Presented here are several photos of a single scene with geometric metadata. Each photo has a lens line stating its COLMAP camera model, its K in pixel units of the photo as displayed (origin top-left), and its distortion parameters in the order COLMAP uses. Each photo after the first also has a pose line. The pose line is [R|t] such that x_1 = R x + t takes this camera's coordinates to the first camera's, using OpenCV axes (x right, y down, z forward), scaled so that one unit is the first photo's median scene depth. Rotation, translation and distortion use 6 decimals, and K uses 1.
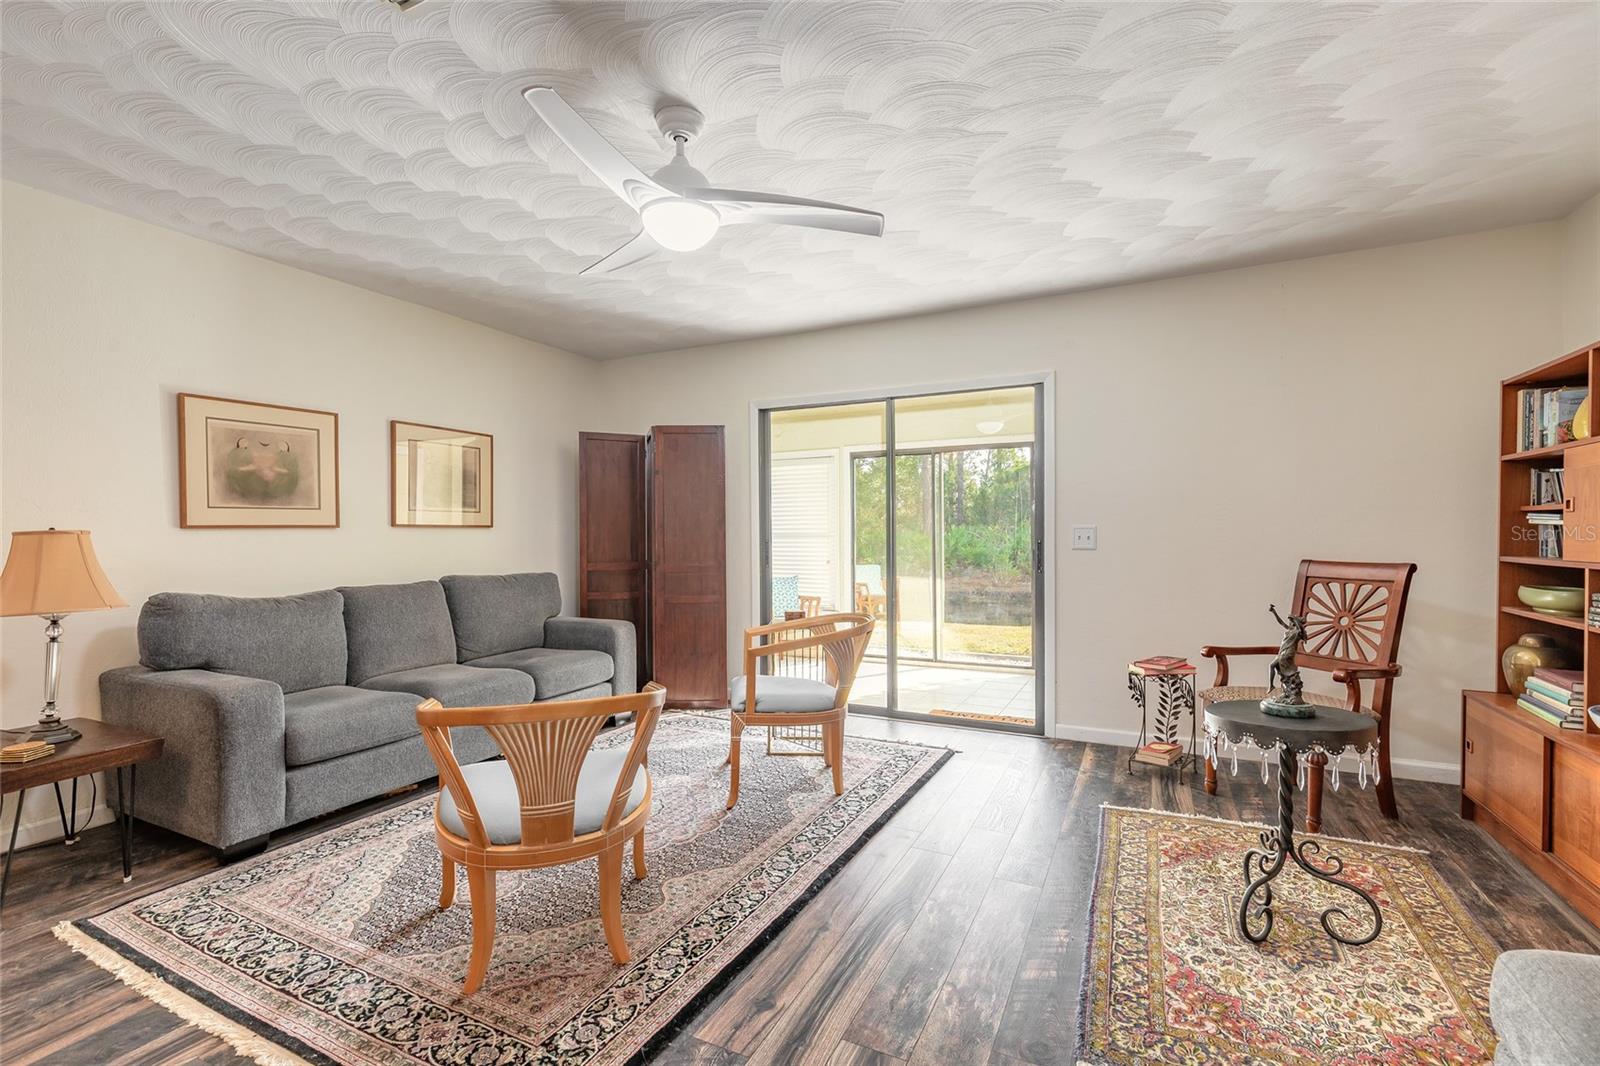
lens RADIAL K [[721.0, 0, 792.8], [0, 721.0, 533.7], [0, 0, 1]] dist [0.011910, -0.000425]
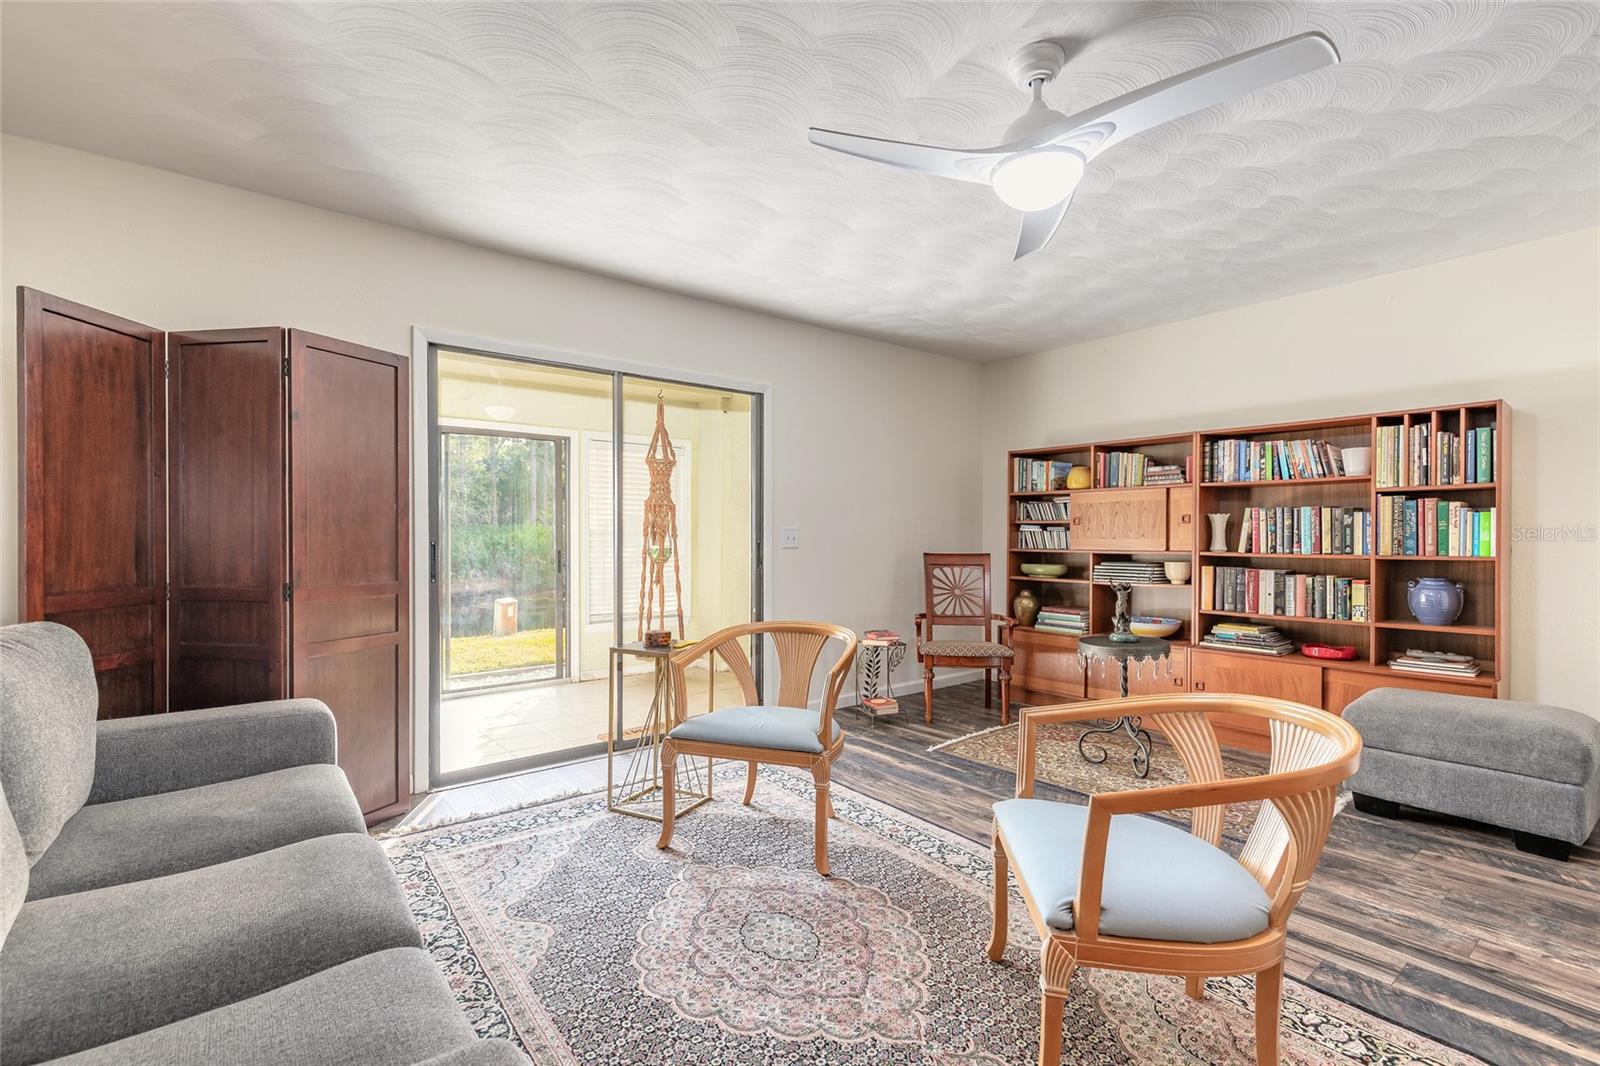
lens RADIAL K [[721.0, 0, 800.8], [0, 721.0, 534.8], [0, 0, 1]] dist [0.011910, -0.000425]
pose [[0.424423, 0.004186, 0.905454, -0.859142], [-0.002806, 0.999991, -0.003308, 0.005171], [-0.905460, -0.001137, 0.424431, 0.707510]]
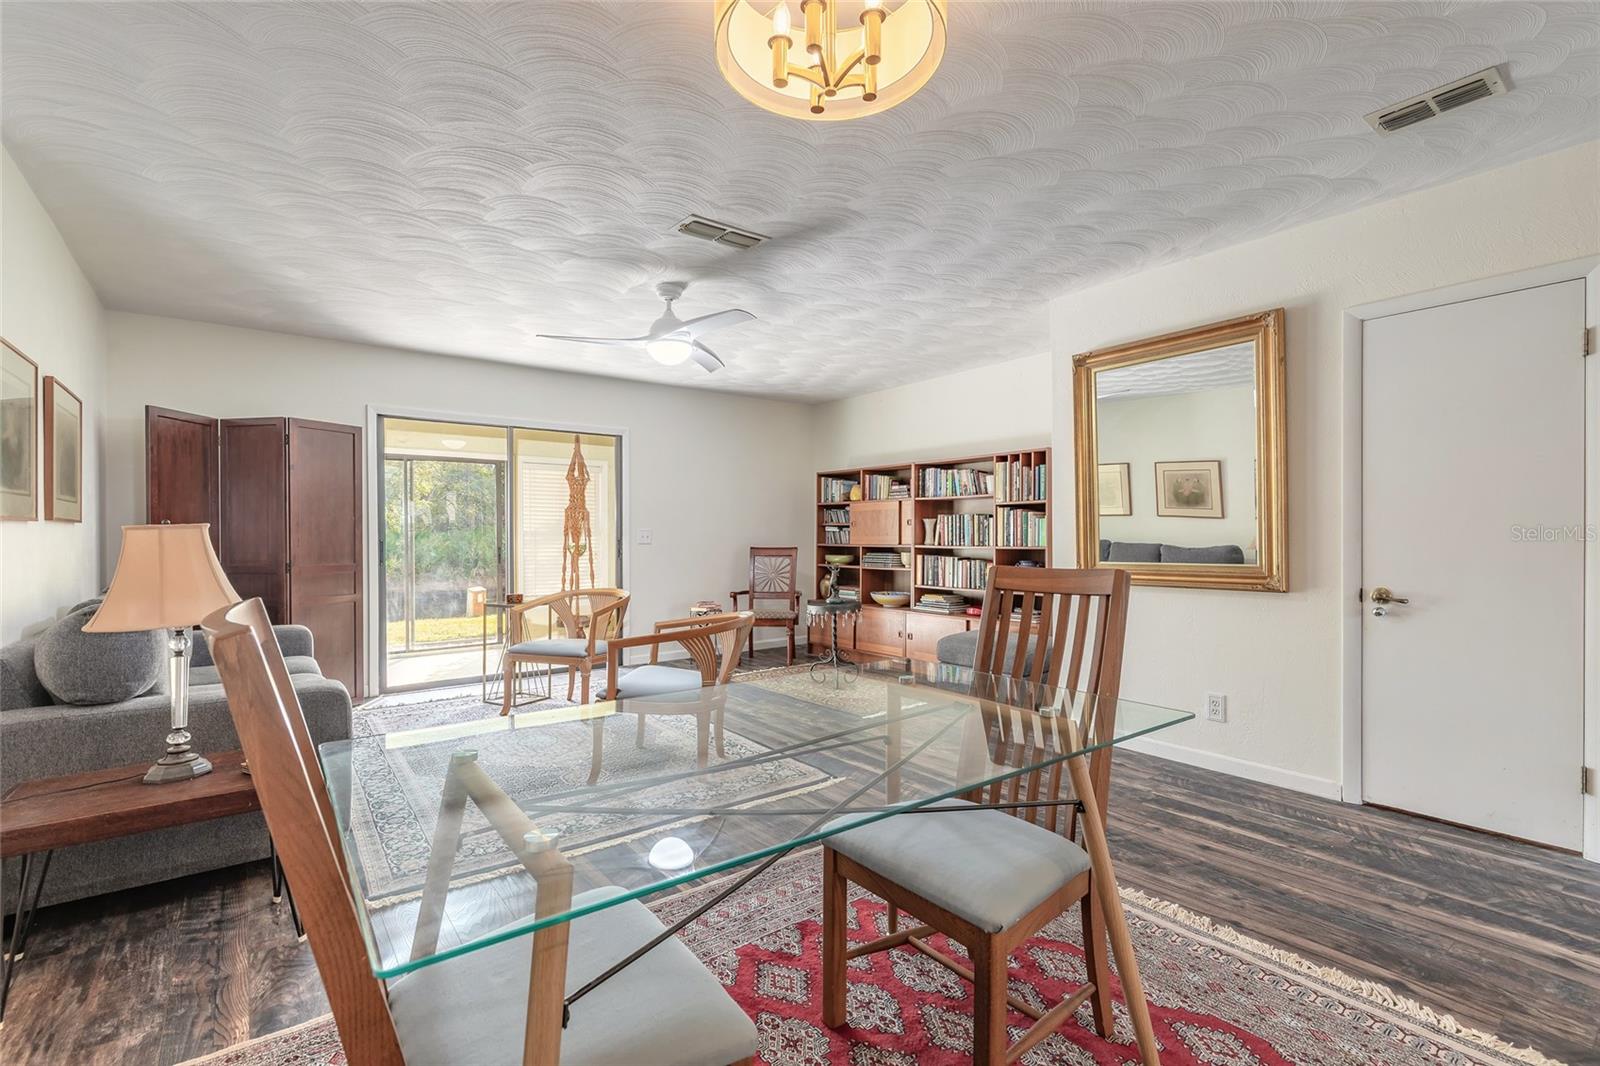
lens RADIAL K [[721.0, 0, 801.0], [0, 721.0, 534.5], [0, 0, 1]] dist [0.011910, -0.000425]
pose [[0.439396, 0.002255, 0.898291, -1.235941], [0.000519, 0.999996, -0.002764, 0.007116], [-0.898293, 0.001681, 0.439393, -0.019415]]
